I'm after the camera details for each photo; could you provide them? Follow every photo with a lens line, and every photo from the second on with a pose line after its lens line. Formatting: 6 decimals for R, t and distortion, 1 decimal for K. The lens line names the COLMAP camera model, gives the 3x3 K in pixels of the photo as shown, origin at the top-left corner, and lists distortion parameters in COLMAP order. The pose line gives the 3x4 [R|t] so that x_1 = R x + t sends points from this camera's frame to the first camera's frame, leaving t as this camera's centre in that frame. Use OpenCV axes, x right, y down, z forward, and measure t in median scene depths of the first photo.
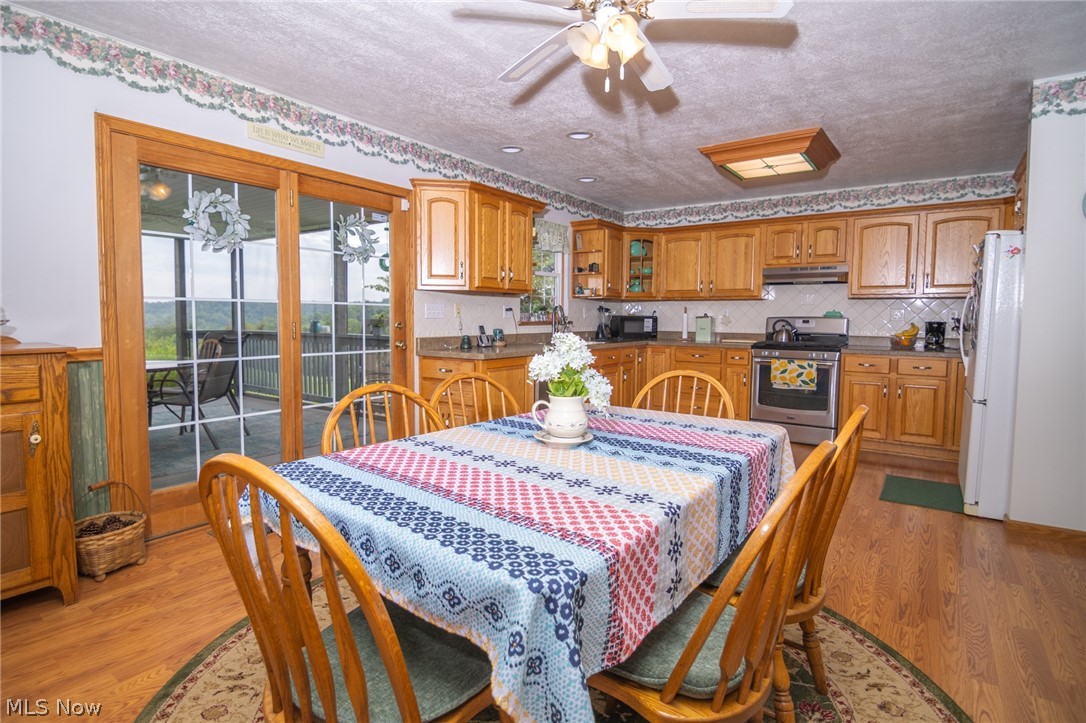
lens RADIAL K [[559.7, 0, 534.1], [0, 559.7, 352.4], [0, 0, 1]] dist [-0.002670, -0.007633]
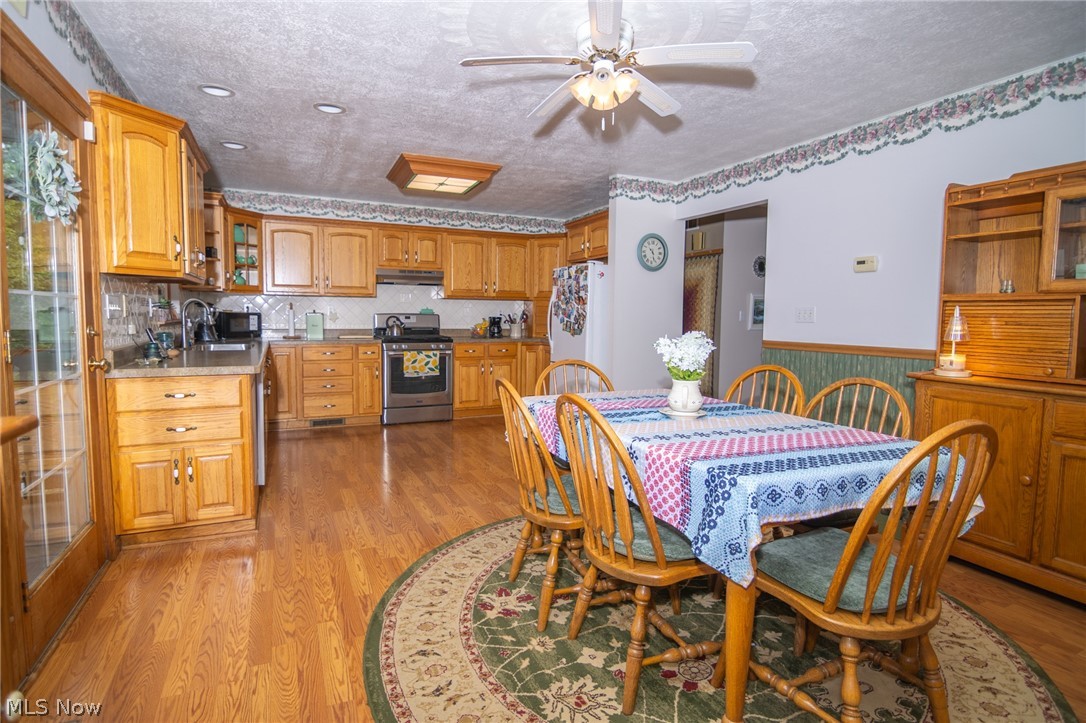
lens RADIAL K [[547.0, 0, 540.6], [0, 547.0, 355.1], [0, 0, 1]] dist [-0.009612, -0.002529]
pose [[0.491260, -0.068721, 0.868298, -0.360927], [0.053756, 0.997374, 0.048523, -0.017675], [-0.869353, 0.022839, 0.493664, 0.204914]]
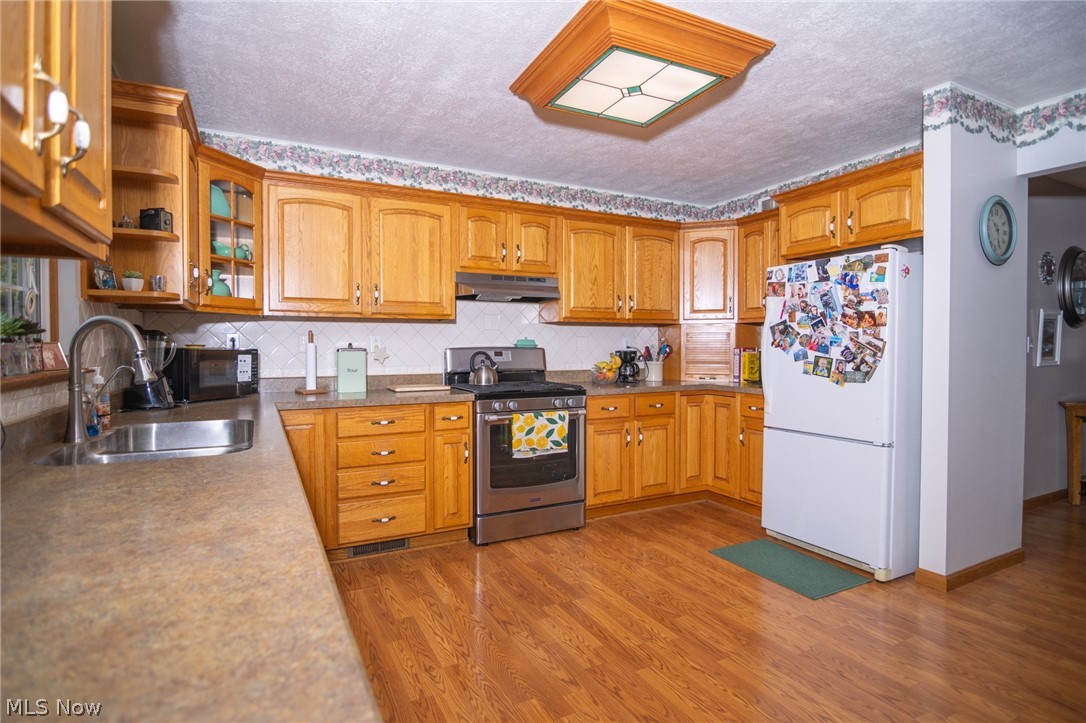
lens RADIAL K [[547.0, 0, 542.3], [0, 547.0, 356.2], [0, 0, 1]] dist [-0.009612, -0.002529]
pose [[0.459812, -0.025408, 0.887653, -0.099536], [0.066500, 0.997769, -0.005887, -0.043882], [-0.885523, 0.061736, 0.460476, 0.629147]]
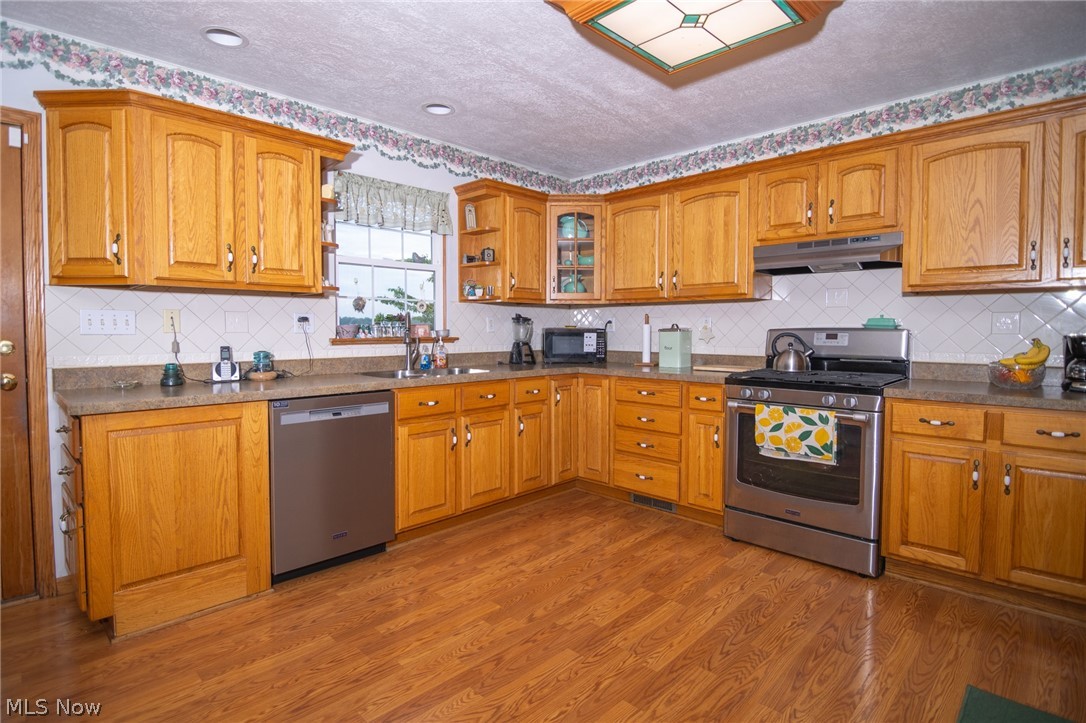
lens RADIAL K [[559.7, 0, 534.5], [0, 559.7, 347.1], [0, 0, 1]] dist [-0.002670, -0.007633]
pose [[0.986121, -0.001917, -0.166016, 0.276528], [-0.003956, 0.999378, -0.035038, -0.022267], [0.165980, 0.035208, 0.985500, 0.379227]]
